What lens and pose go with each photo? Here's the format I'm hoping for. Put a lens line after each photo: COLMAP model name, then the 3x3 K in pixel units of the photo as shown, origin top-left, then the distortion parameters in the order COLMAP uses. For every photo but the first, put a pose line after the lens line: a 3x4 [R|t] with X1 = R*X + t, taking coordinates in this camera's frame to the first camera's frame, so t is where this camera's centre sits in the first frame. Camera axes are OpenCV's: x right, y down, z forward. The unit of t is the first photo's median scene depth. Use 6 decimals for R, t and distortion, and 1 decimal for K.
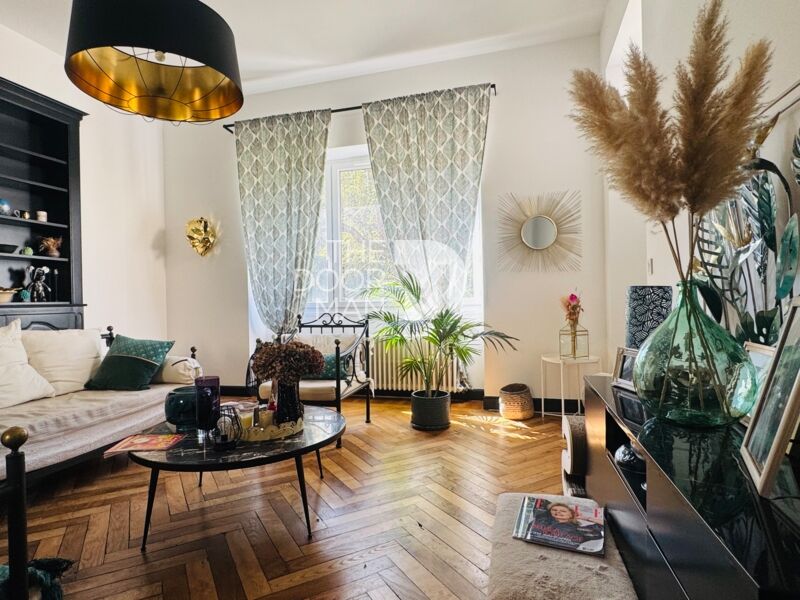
lens RADIAL K [[446.4, 0, 374.8], [0, 446.4, 298.2], [0, 0, 1]] dist [-0.028305, 0.000453]
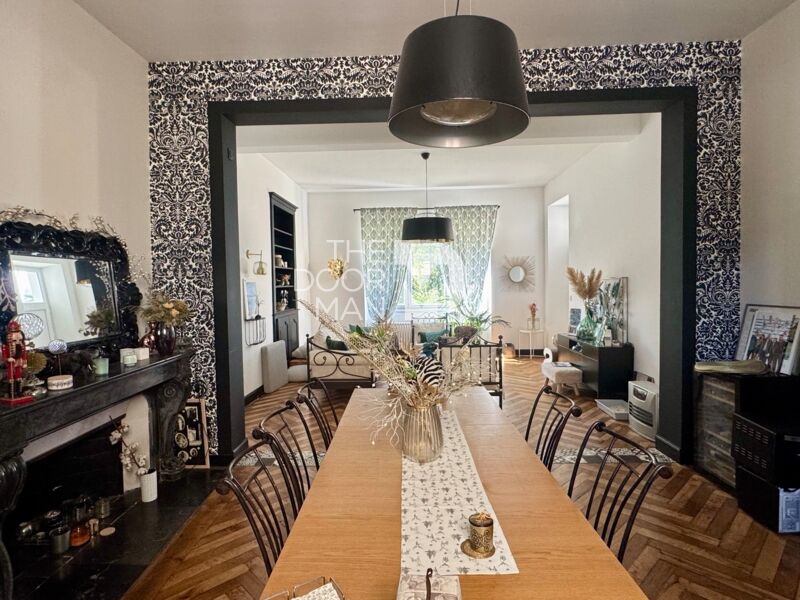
lens RADIAL K [[446.4, 0, 374.8], [0, 446.4, 298.2], [0, 0, 1]] dist [-0.028305, 0.000453]
pose [[0.972956, -0.006858, 0.230889, -0.809126], [-0.001043, 0.999419, 0.034082, -0.102928], [-0.230988, -0.033401, 0.972383, -0.964719]]
